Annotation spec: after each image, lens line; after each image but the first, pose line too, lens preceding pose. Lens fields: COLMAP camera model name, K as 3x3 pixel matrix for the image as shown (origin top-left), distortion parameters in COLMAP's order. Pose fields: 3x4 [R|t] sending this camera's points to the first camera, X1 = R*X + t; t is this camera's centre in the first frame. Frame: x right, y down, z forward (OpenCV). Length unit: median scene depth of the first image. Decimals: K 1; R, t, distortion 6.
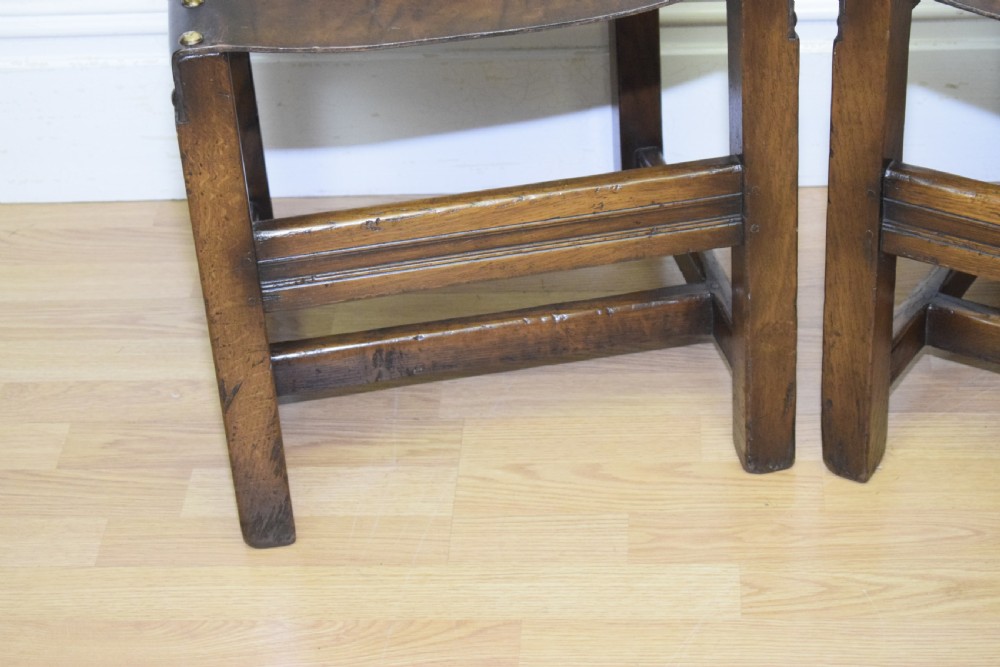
lens RADIAL K [[2246.8, 0, 500.0], [0, 2246.8, 333.5], [0, 0, 1]] dist [-0.043594, 0.051628]
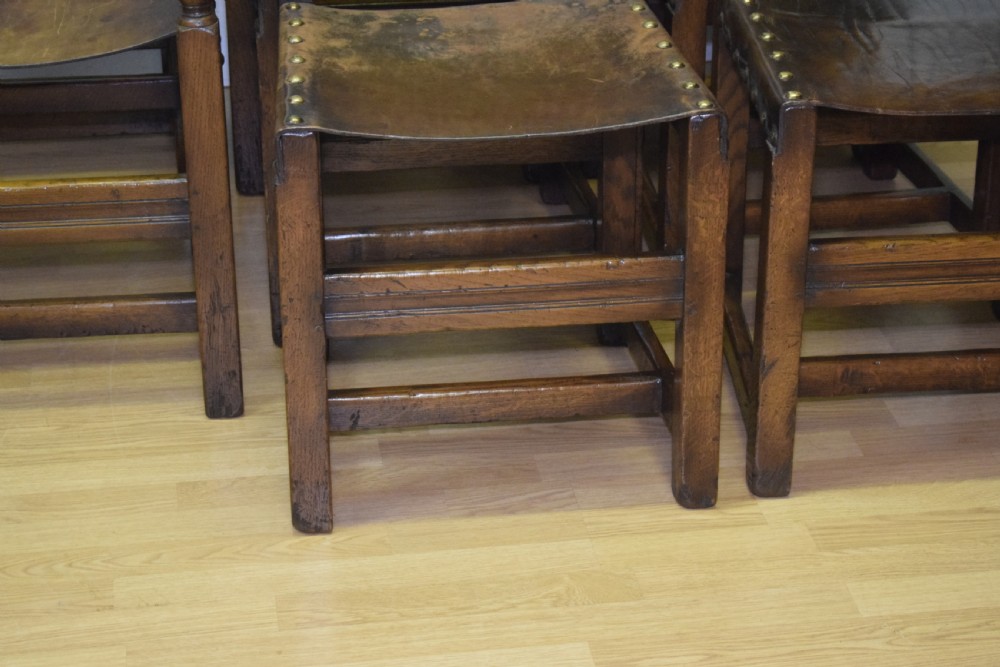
lens RADIAL K [[2246.8, 0, 500.0], [0, 2246.8, 333.5], [0, 0, 1]] dist [-0.043594, 0.051628]
pose [[0.996011, 0.081976, -0.035247, -0.227840], [-0.086424, 0.984531, -0.152413, 0.221412], [0.022208, 0.154851, 0.987688, -0.350909]]
